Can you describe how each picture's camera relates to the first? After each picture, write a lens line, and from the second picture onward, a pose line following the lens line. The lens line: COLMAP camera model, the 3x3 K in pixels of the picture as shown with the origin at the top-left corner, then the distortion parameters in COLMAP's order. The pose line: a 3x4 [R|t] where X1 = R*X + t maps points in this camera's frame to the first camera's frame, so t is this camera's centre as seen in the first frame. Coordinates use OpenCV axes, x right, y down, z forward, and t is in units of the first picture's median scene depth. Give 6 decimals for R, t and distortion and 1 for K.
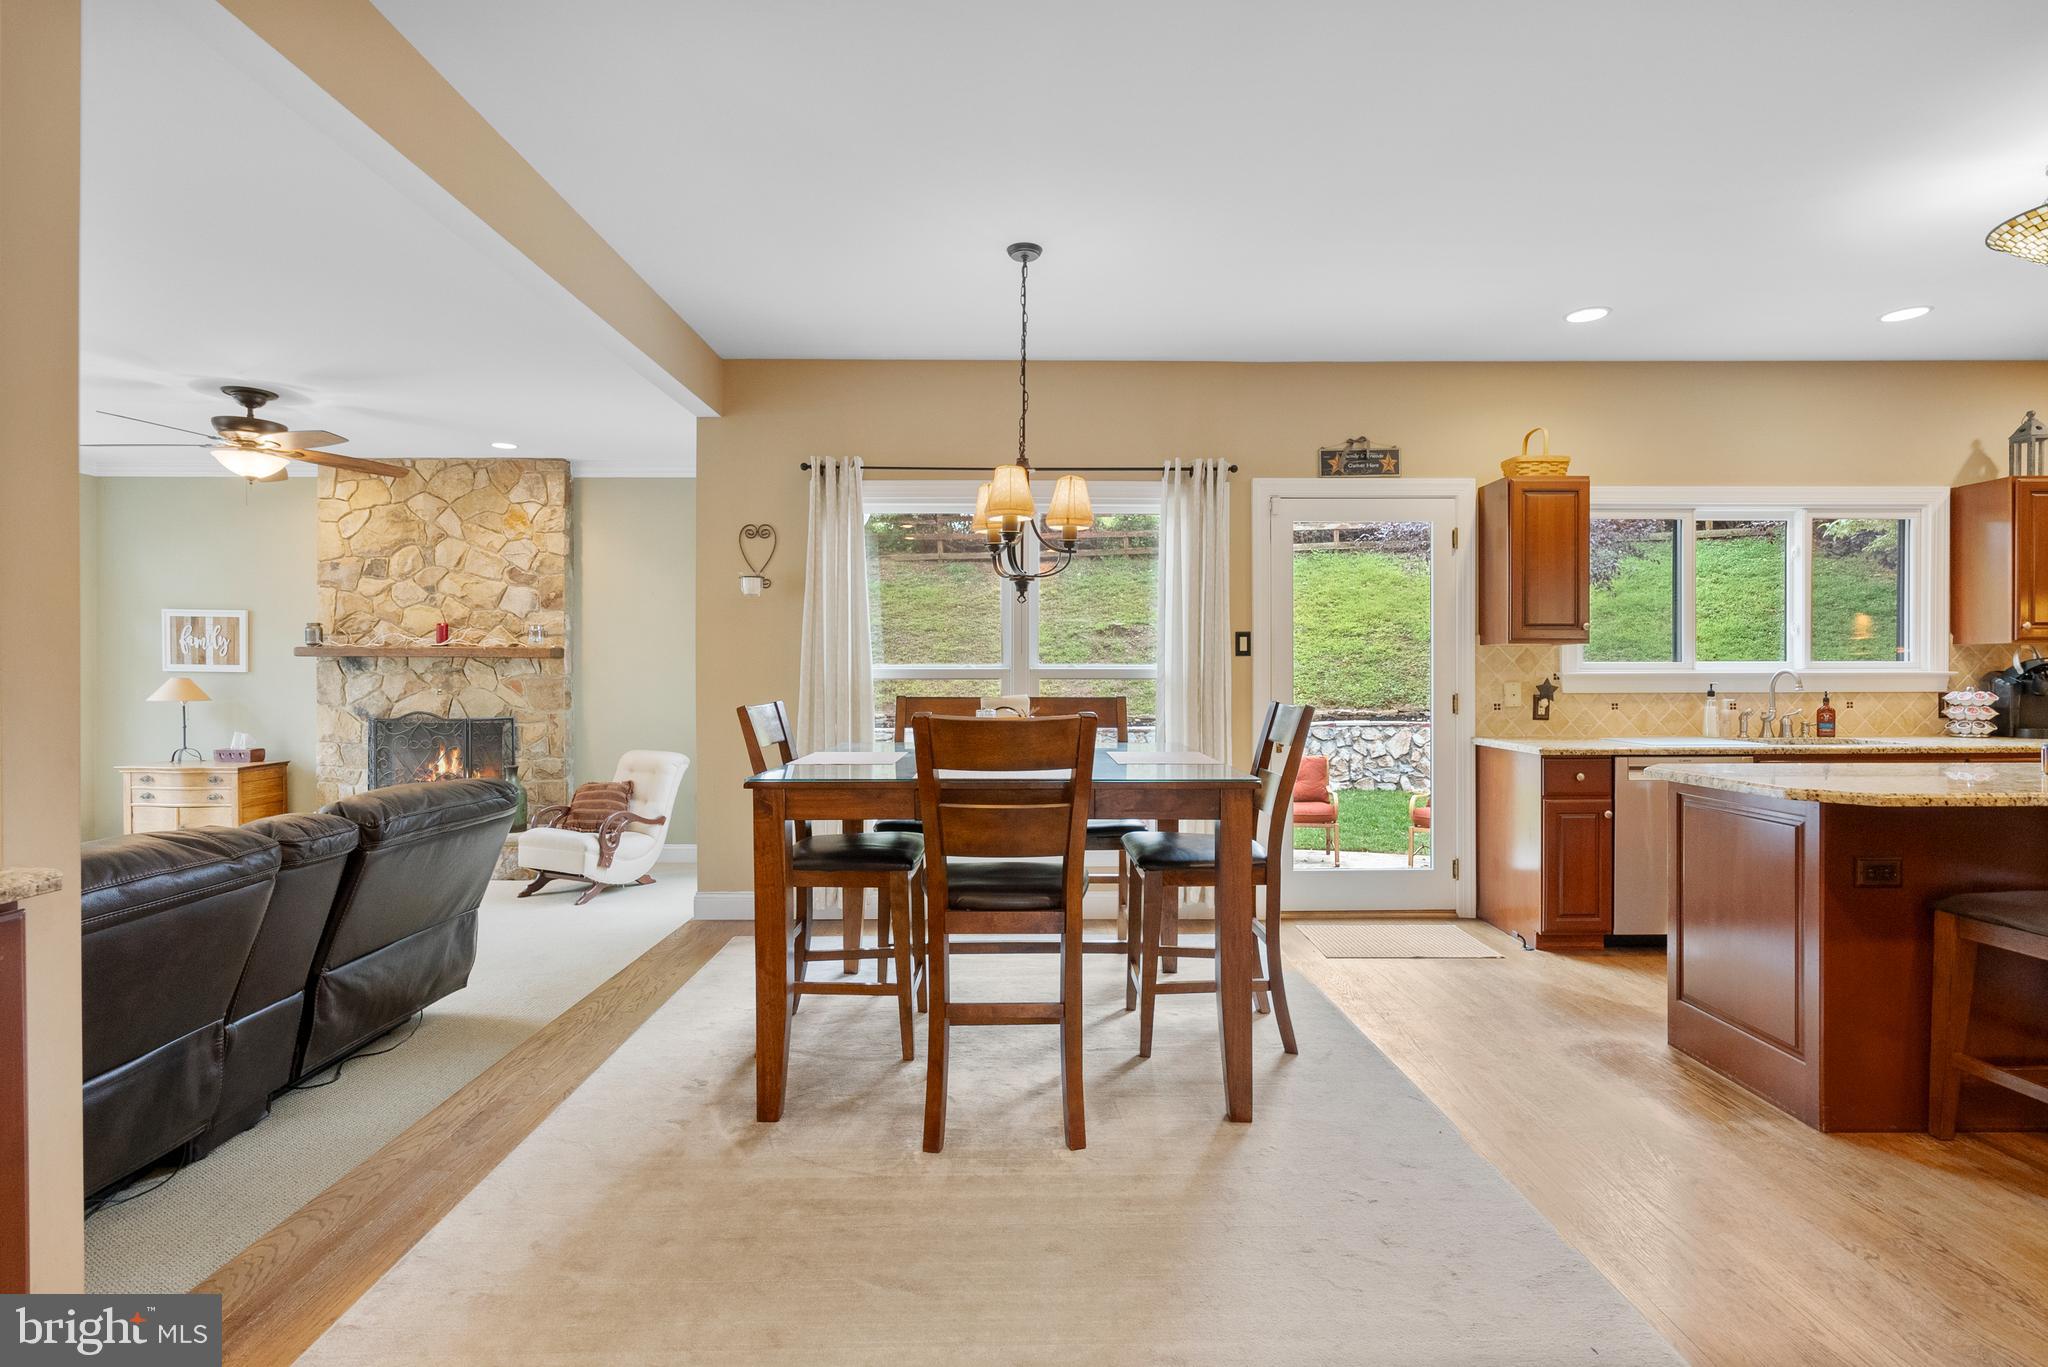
lens RADIAL K [[957.7, 0, 1058.7], [0, 957.7, 674.0], [0, 0, 1]] dist [-0.006343, 0.003104]
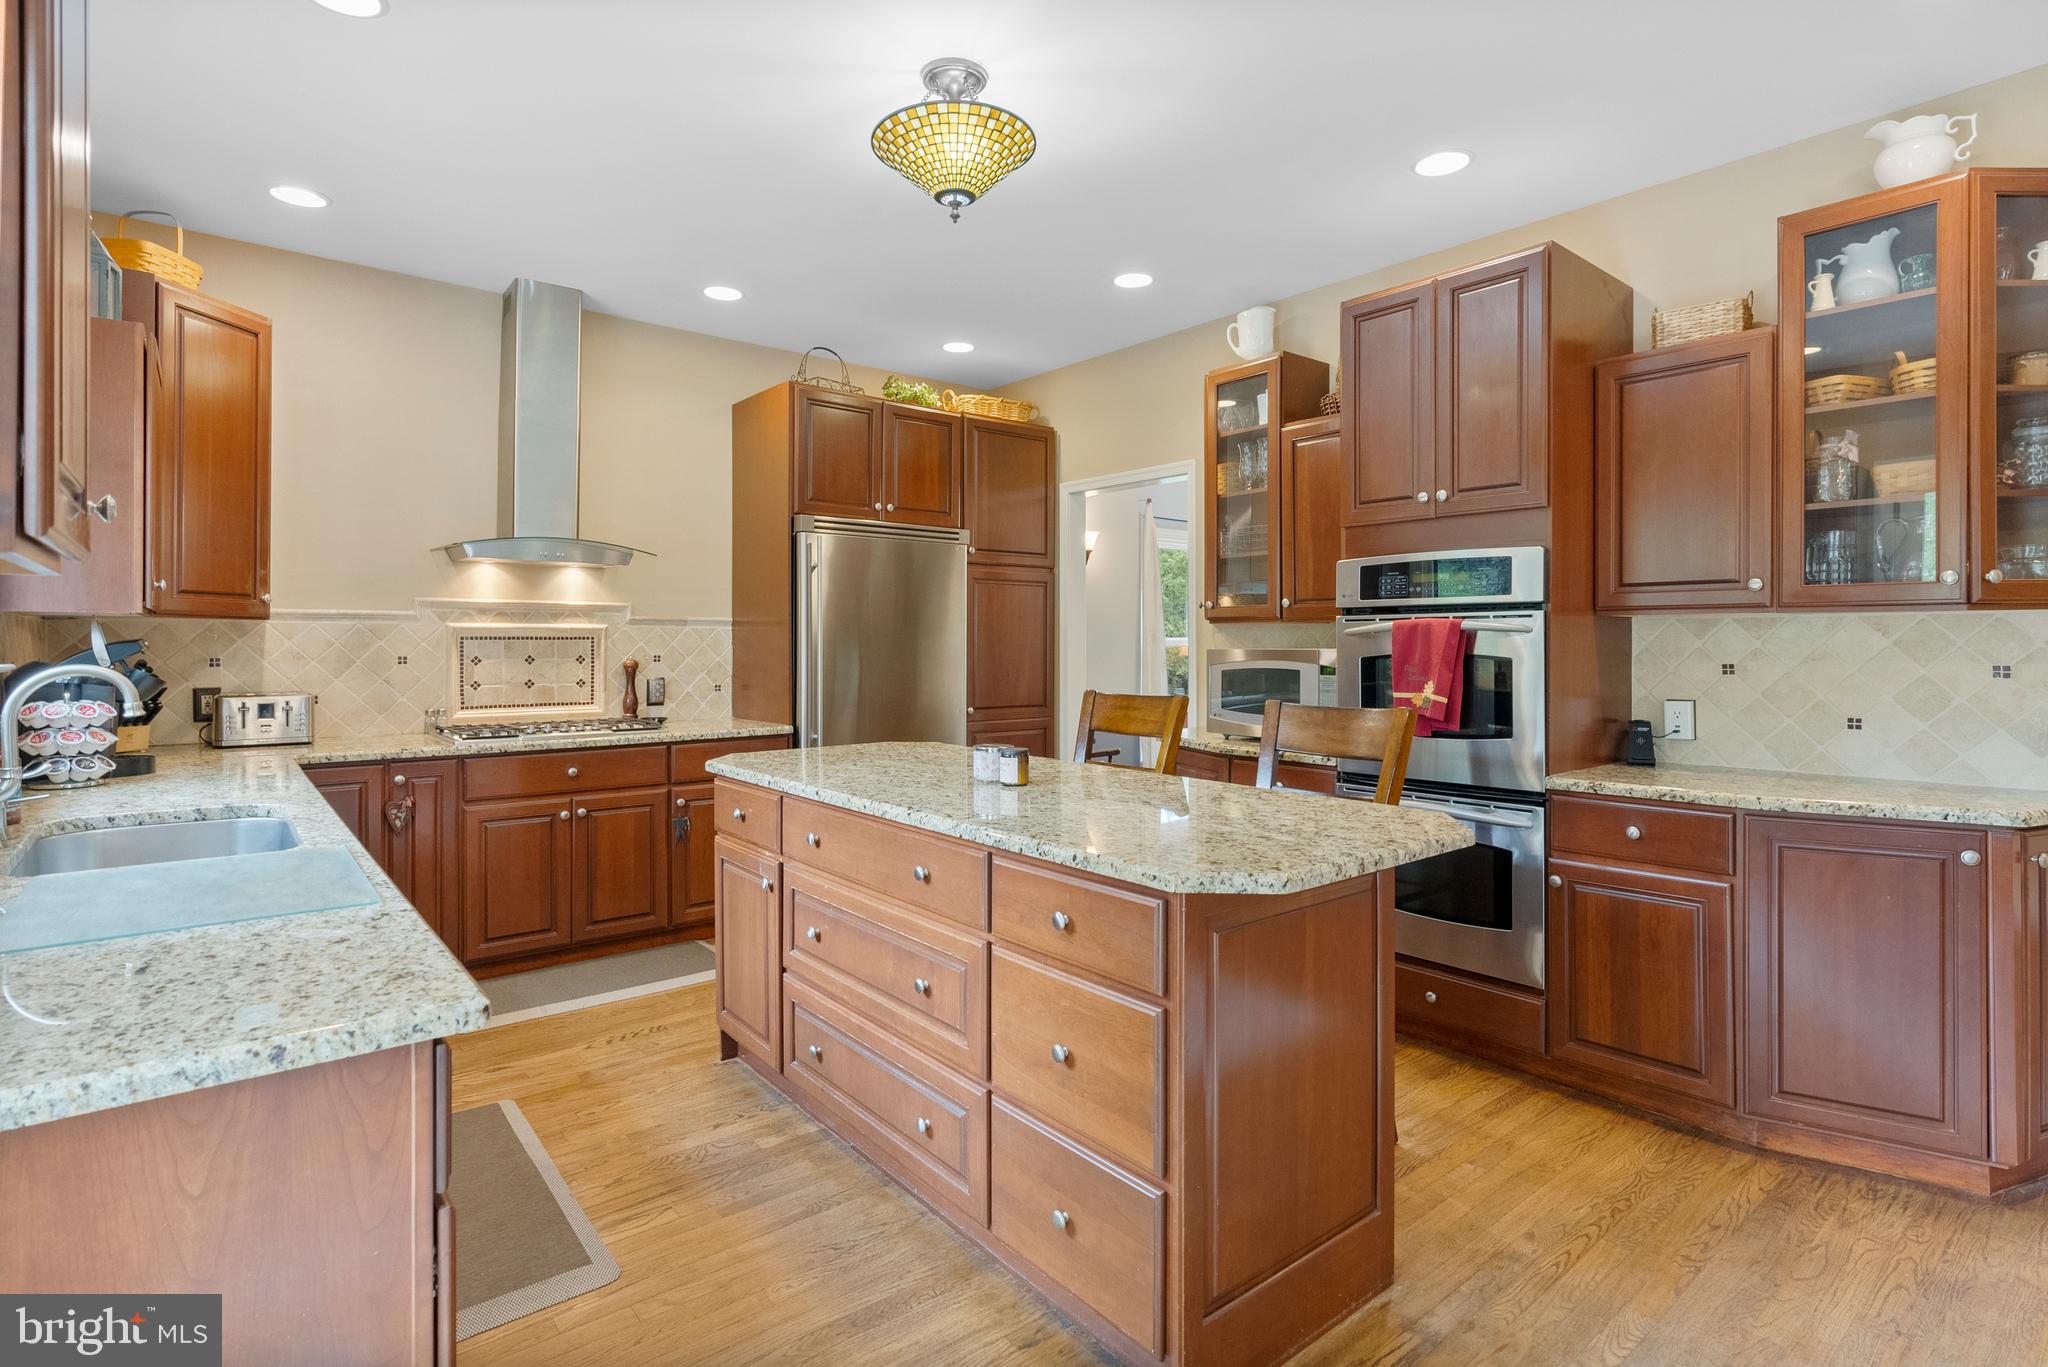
lens RADIAL K [[1007.2, 0, 1029.2], [0, 1007.2, 641.2], [0, 0, 1]] dist [-0.010026, 0.003609]
pose [[-0.618245, 0.003330, 0.785978, 0.167223], [0.000678, 0.999993, -0.003704, -0.011099], [-0.785985, -0.001757, -0.618243, 0.816578]]
